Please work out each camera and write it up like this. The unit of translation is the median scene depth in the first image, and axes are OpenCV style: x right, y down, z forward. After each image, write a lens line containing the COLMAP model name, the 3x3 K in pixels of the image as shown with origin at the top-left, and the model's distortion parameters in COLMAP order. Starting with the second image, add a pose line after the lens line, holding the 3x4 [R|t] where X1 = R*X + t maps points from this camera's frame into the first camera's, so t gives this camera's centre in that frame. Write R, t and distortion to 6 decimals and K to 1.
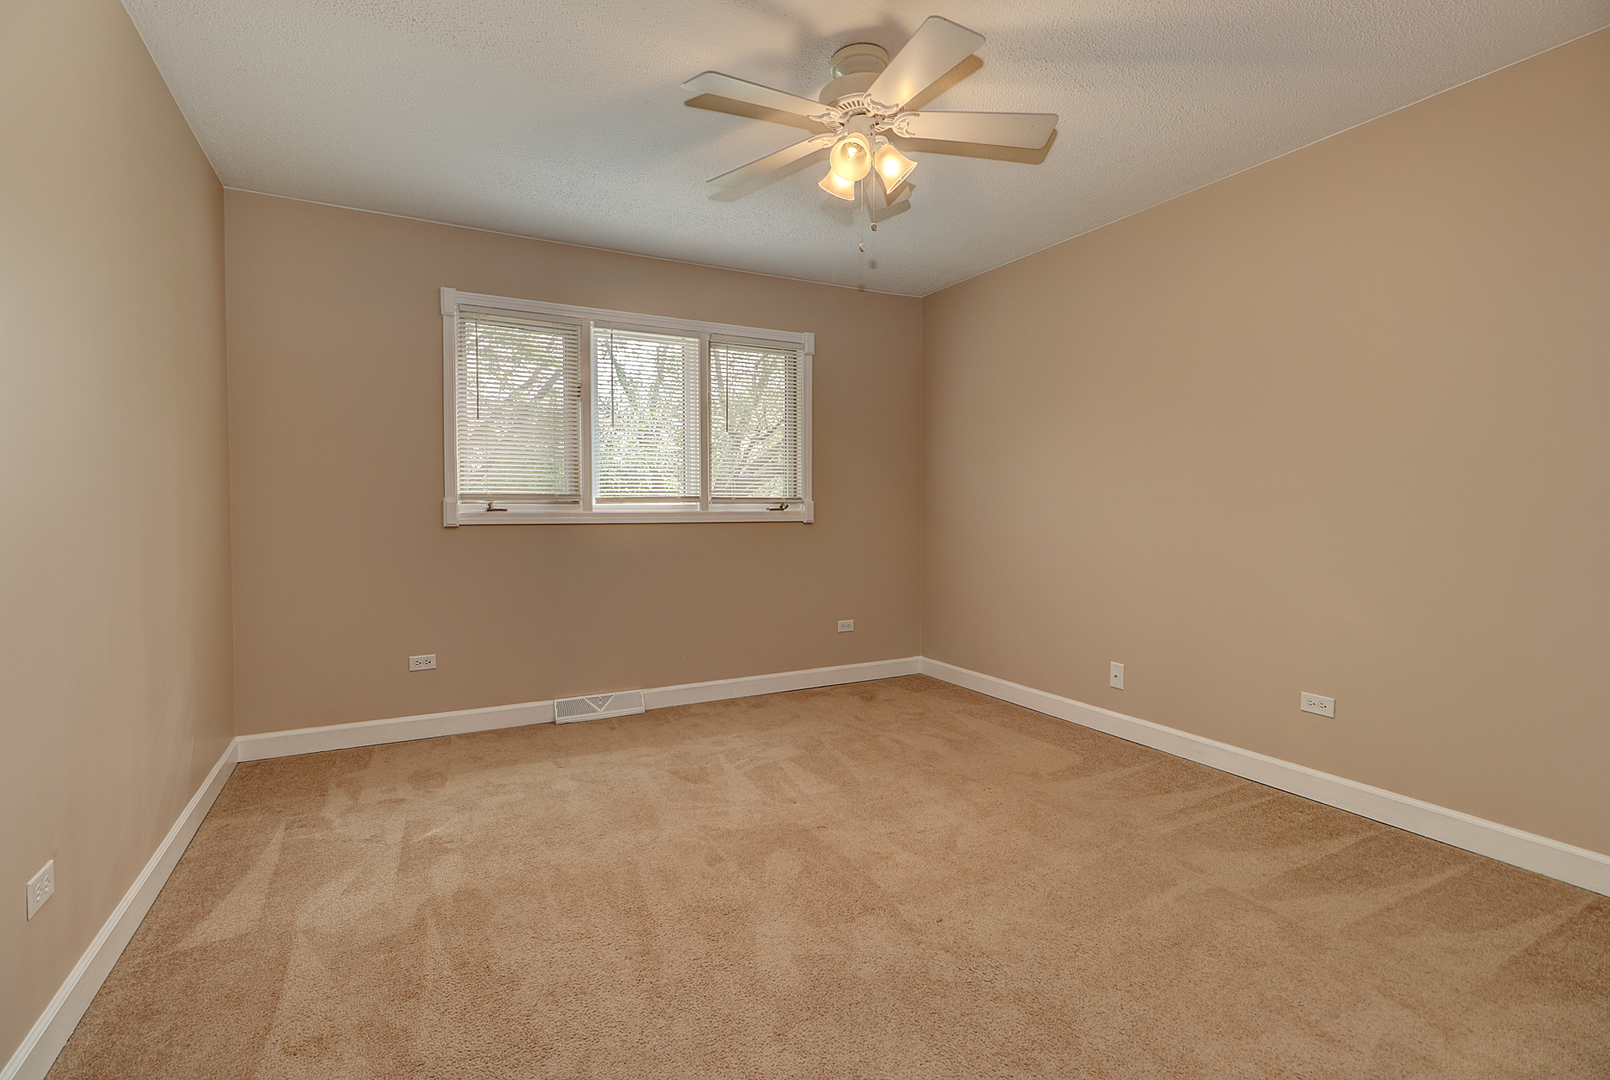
lens RADIAL K [[747.5, 0, 800.5], [0, 747.5, 530.5], [0, 0, 1]] dist [-0.001684, 0.000060]
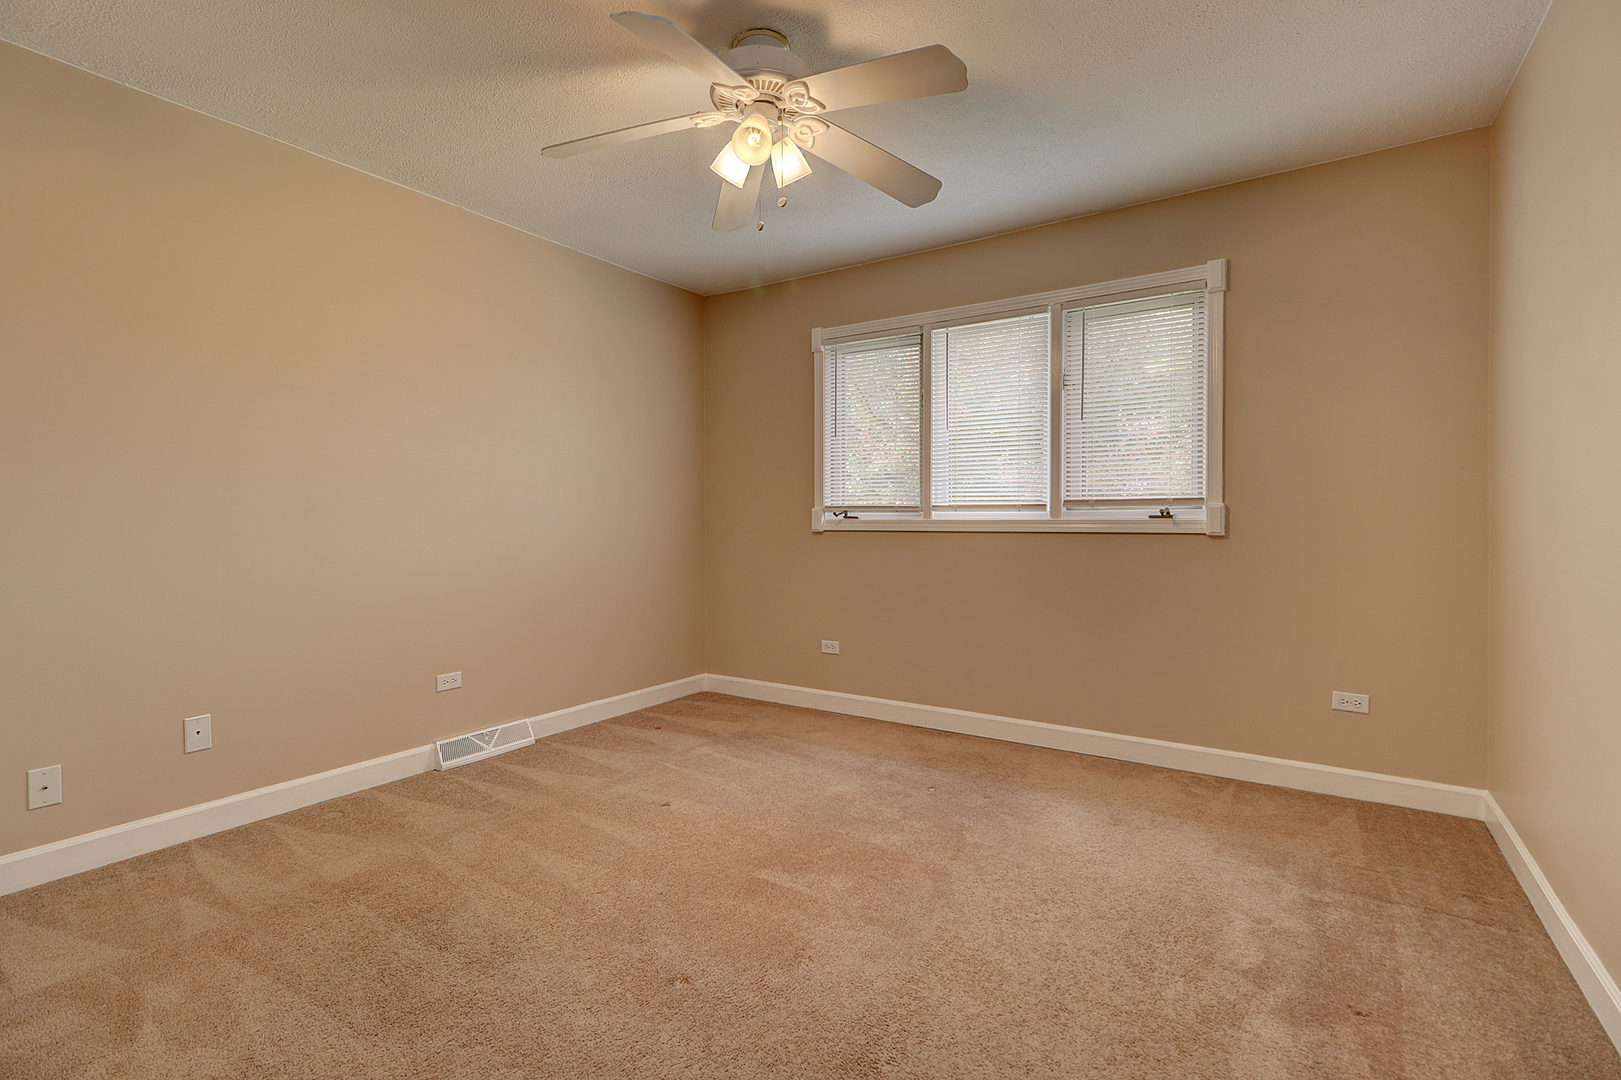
lens RADIAL K [[752.6, 0, 799.8], [0, 752.6, 522.0], [0, 0, 1]] dist [-0.001518, -0.000100]
pose [[0.466207, 0.002874, -0.884671, 0.508298], [-0.018860, 0.999800, -0.006690, -0.011640], [0.884475, 0.019804, 0.466168, 0.382500]]
